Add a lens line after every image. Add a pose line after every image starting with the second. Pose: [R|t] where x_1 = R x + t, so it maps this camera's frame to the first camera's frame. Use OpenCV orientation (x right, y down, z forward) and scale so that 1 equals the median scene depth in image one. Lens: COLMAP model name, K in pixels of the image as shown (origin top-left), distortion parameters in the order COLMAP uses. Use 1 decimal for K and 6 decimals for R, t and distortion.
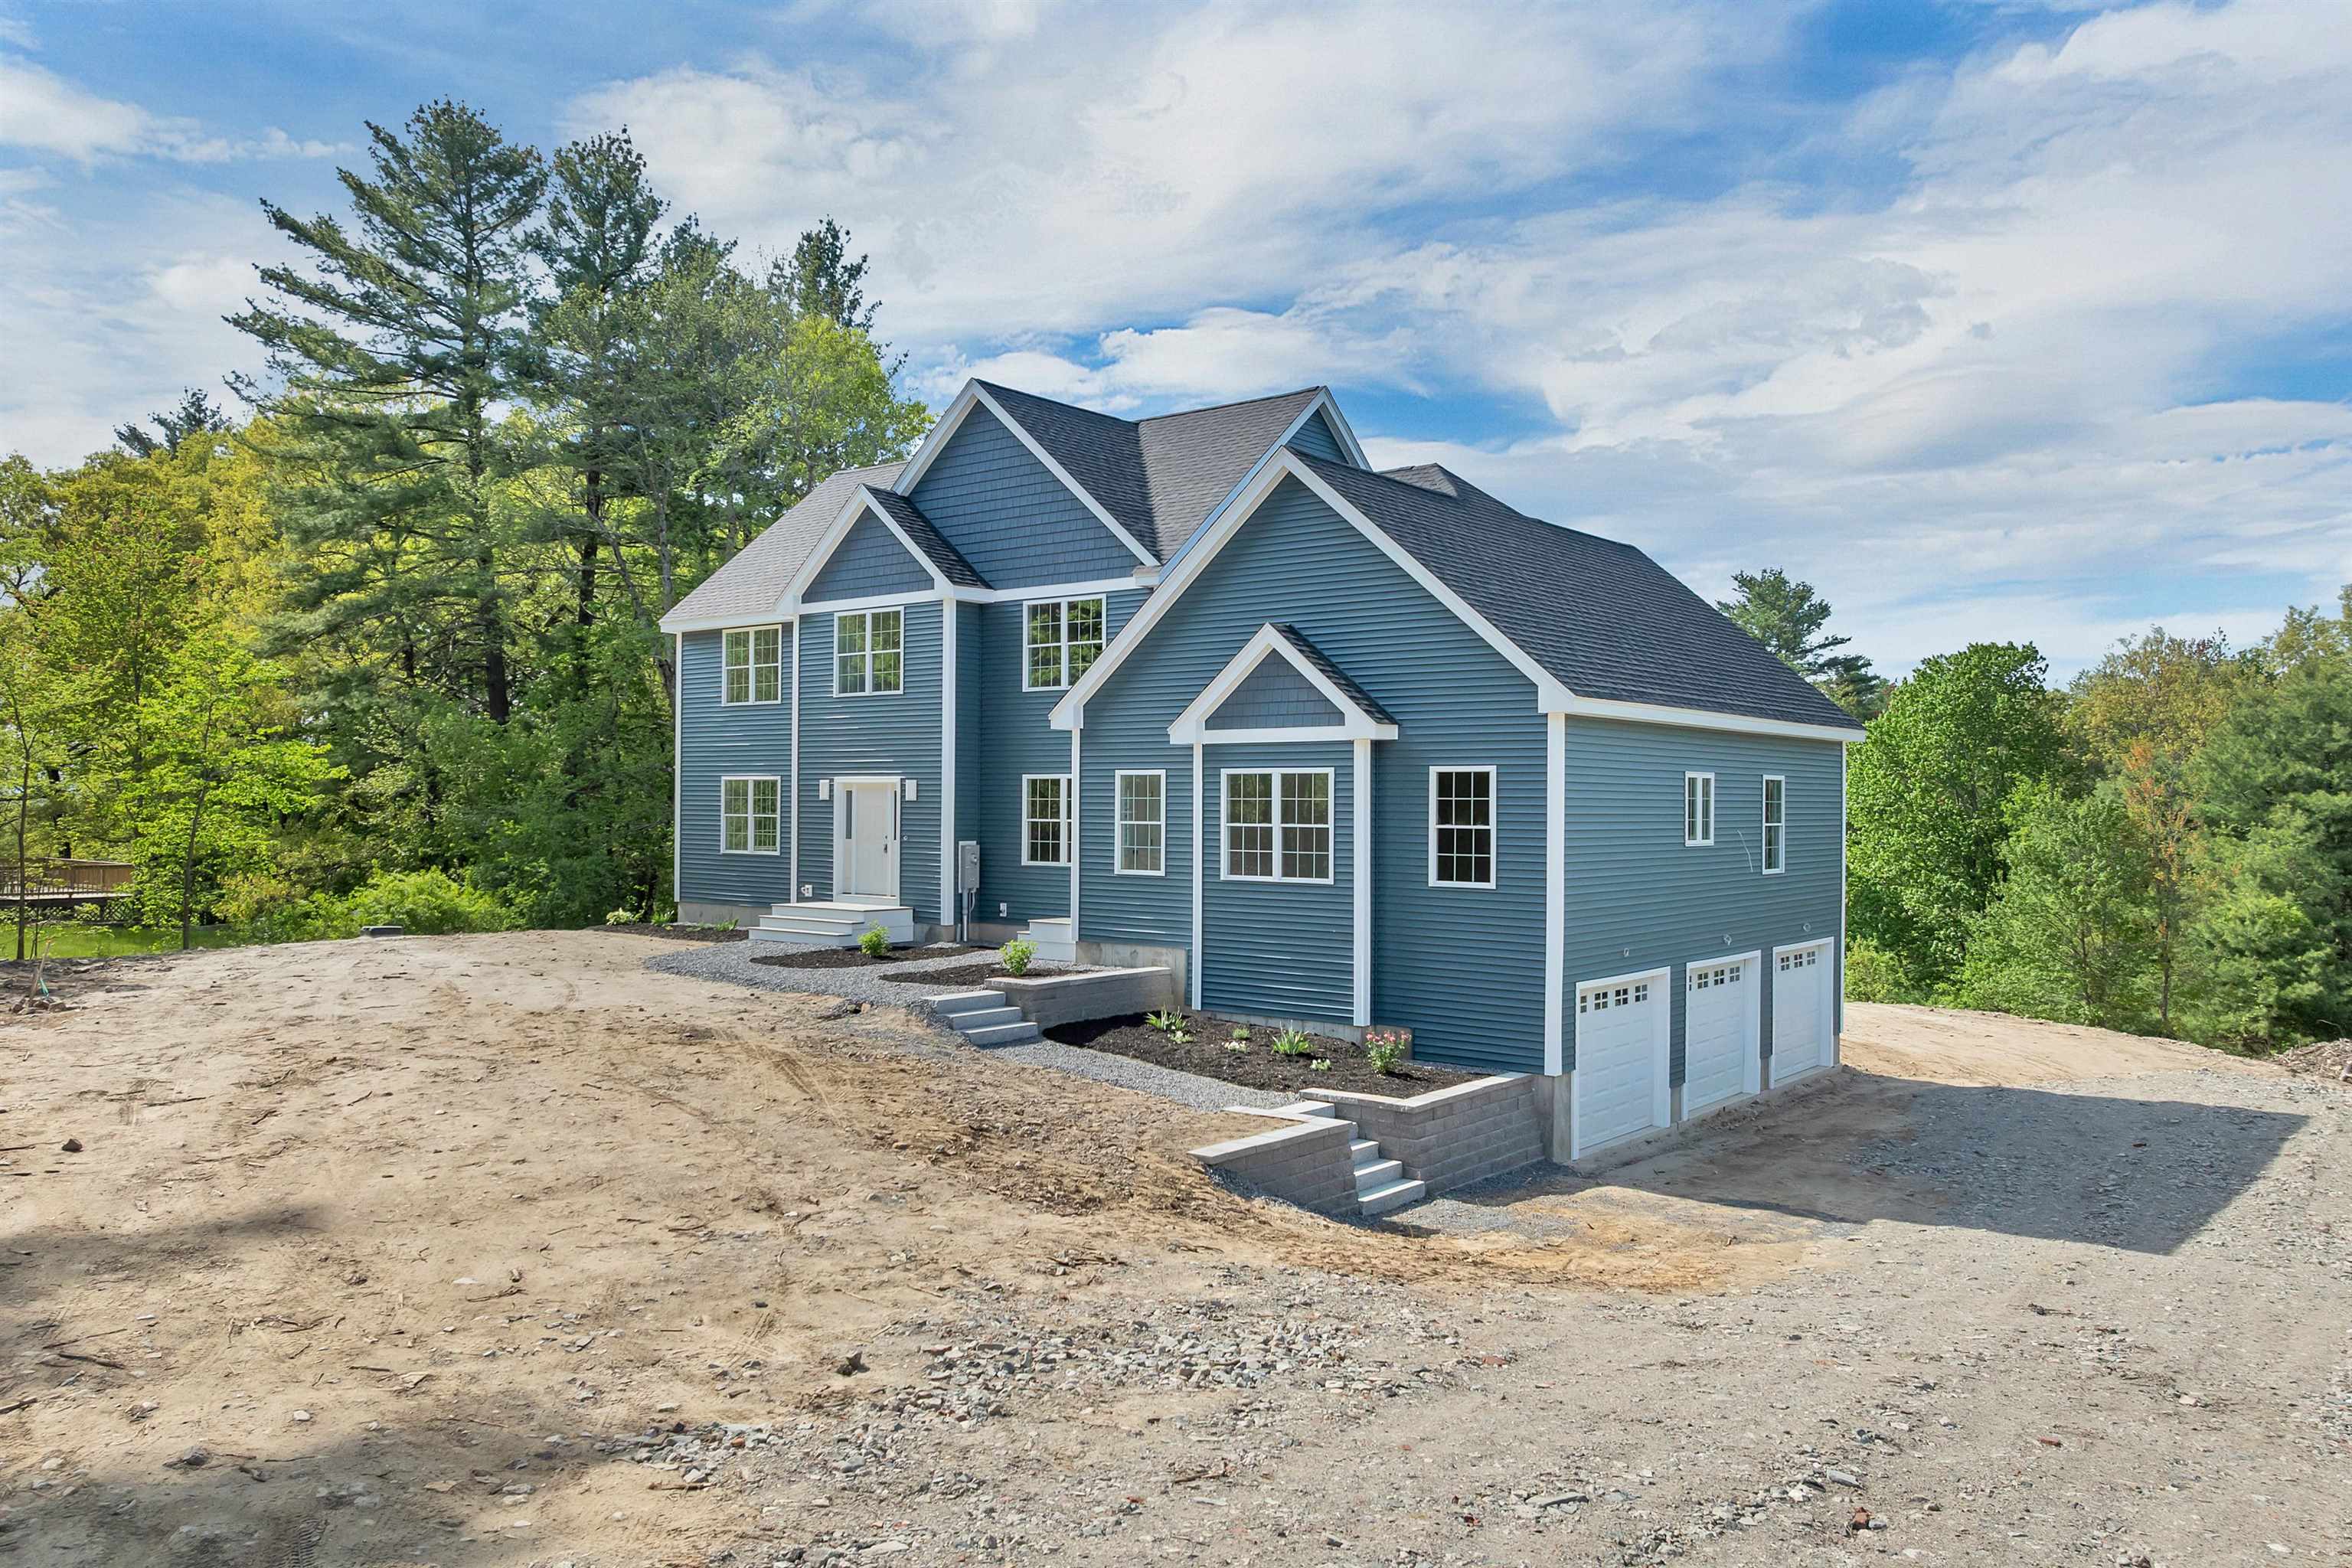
lens RADIAL K [[1695.2, 0, 1176.0], [0, 1695.2, 784.0], [0, 0, 1]] dist [-0.001976, -0.002481]
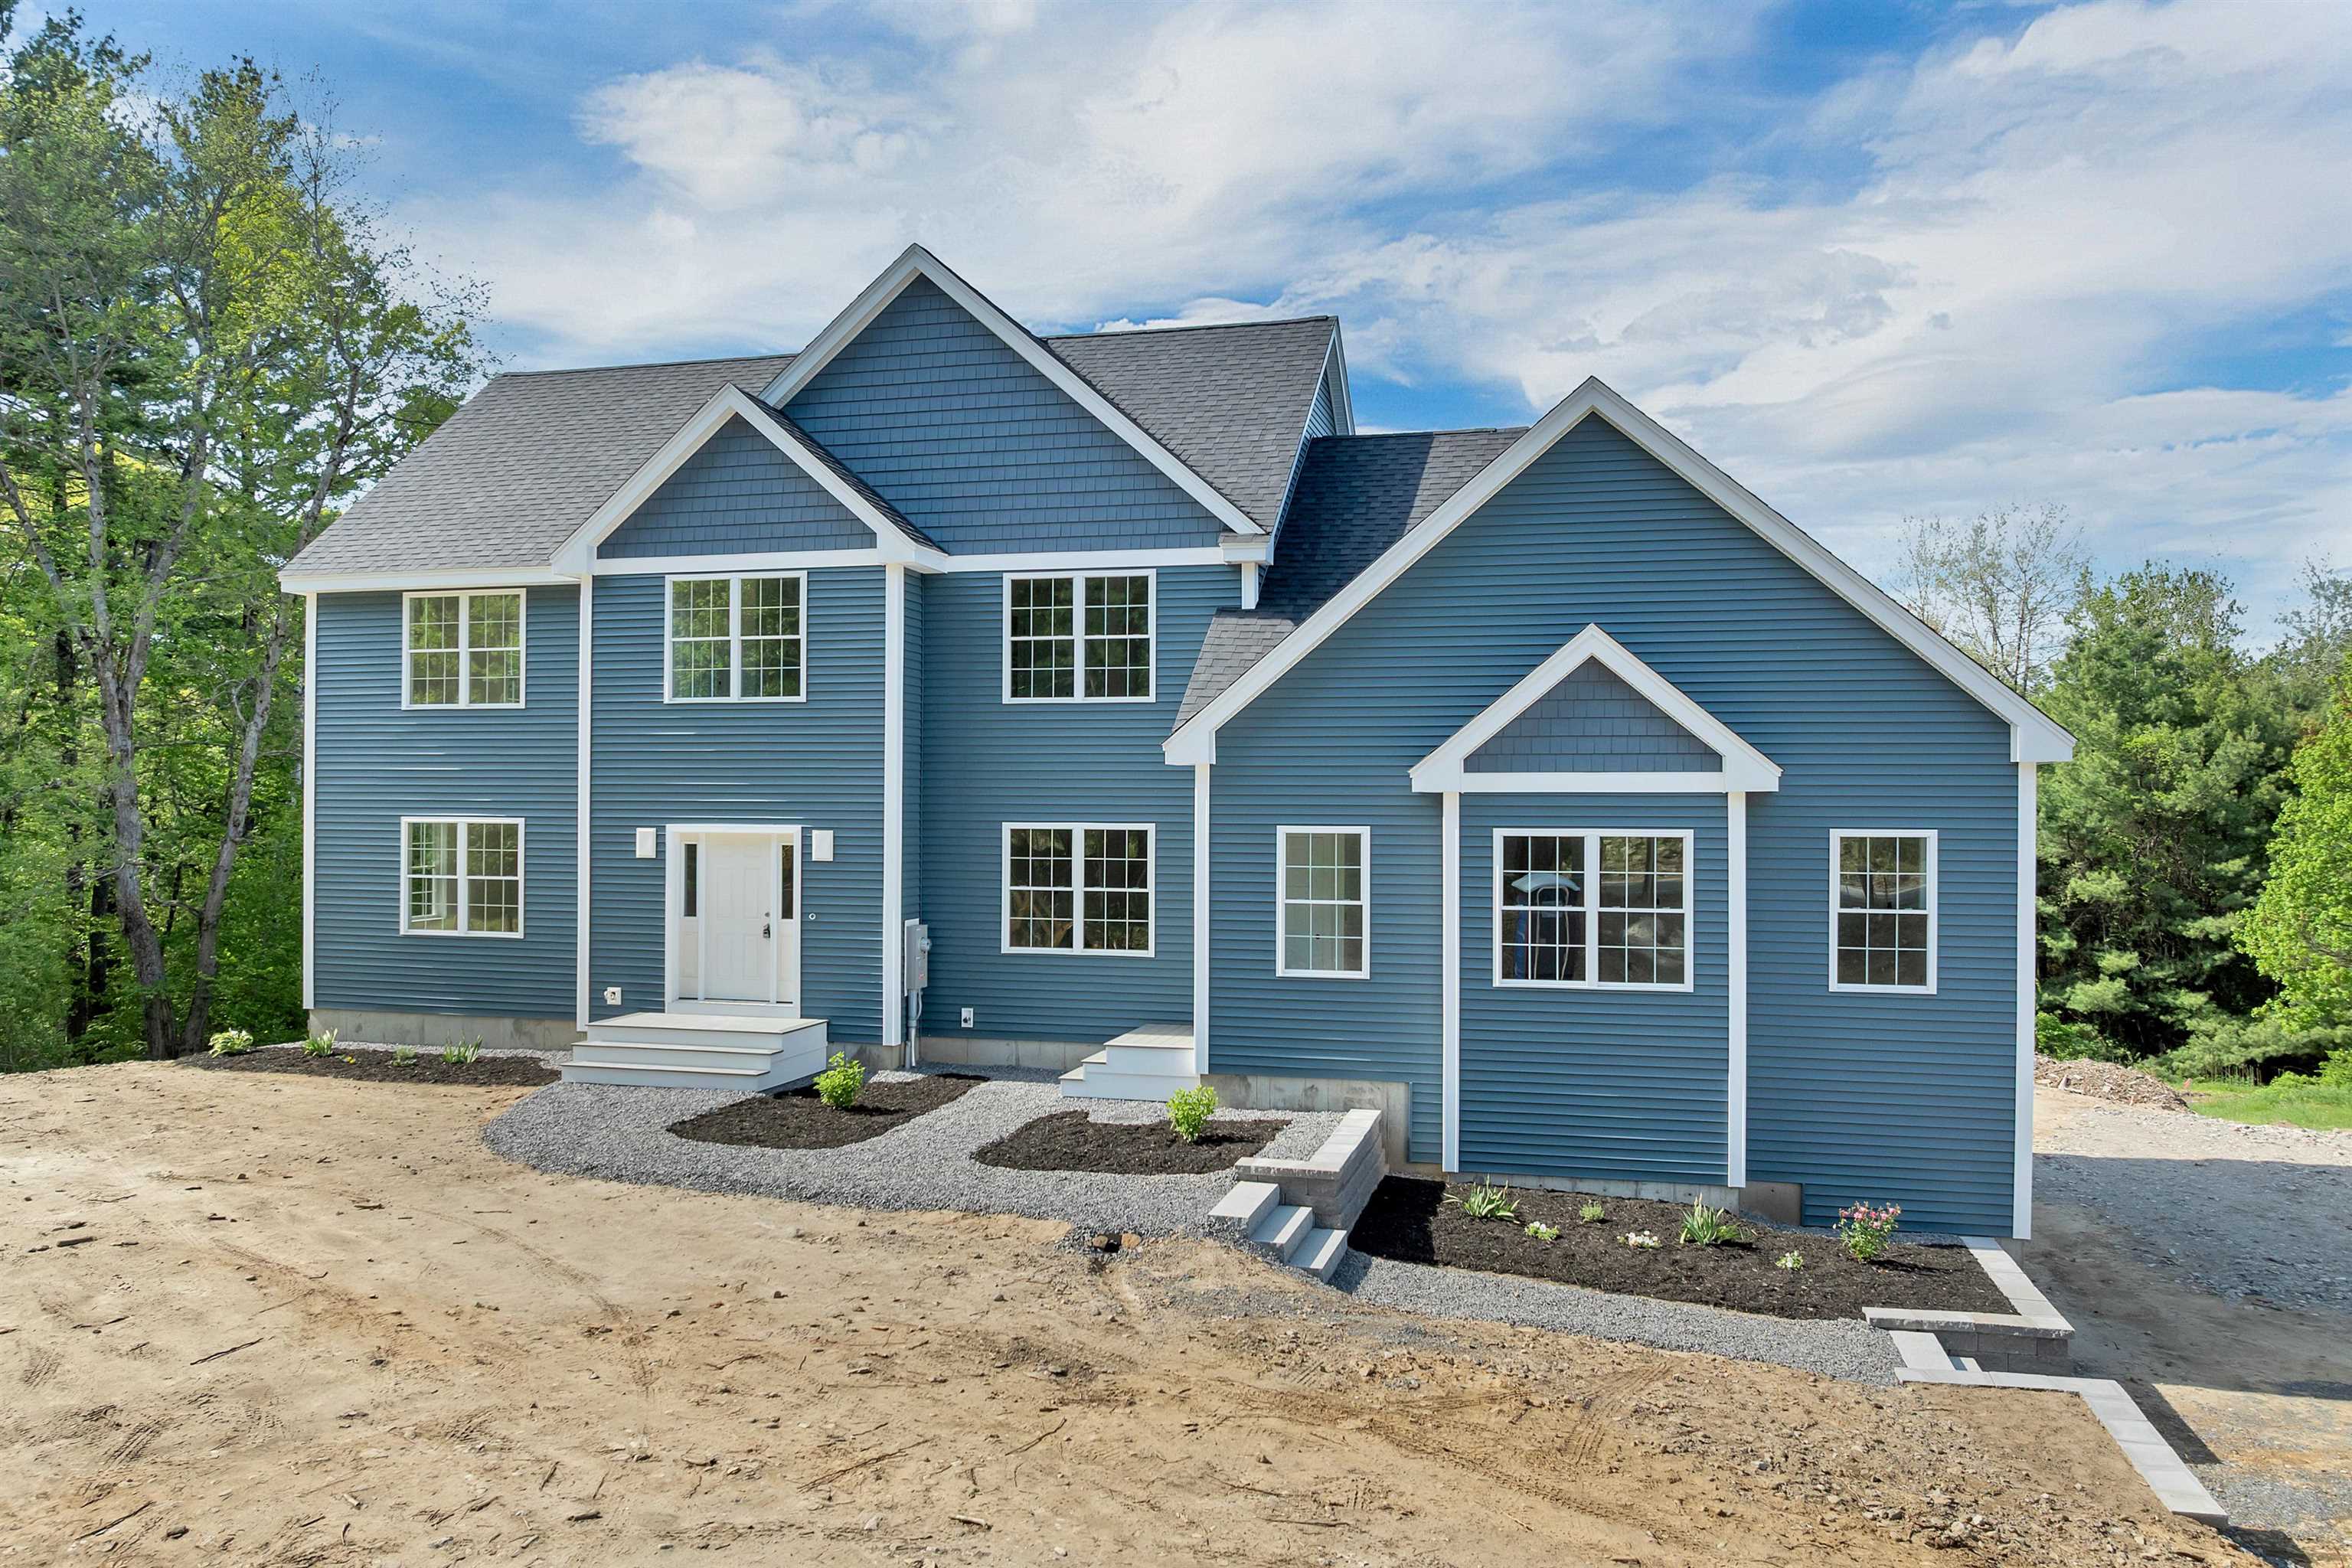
lens RADIAL K [[1702.4, 0, 1176.0], [0, 1702.4, 784.0], [0, 0, 1]] dist [-0.031997, -0.002750]
pose [[0.912133, 0.000727, 0.409893, -0.306084], [-0.002412, 0.999991, 0.003594, -0.023637], [-0.409886, -0.004267, 0.912127, 0.328634]]
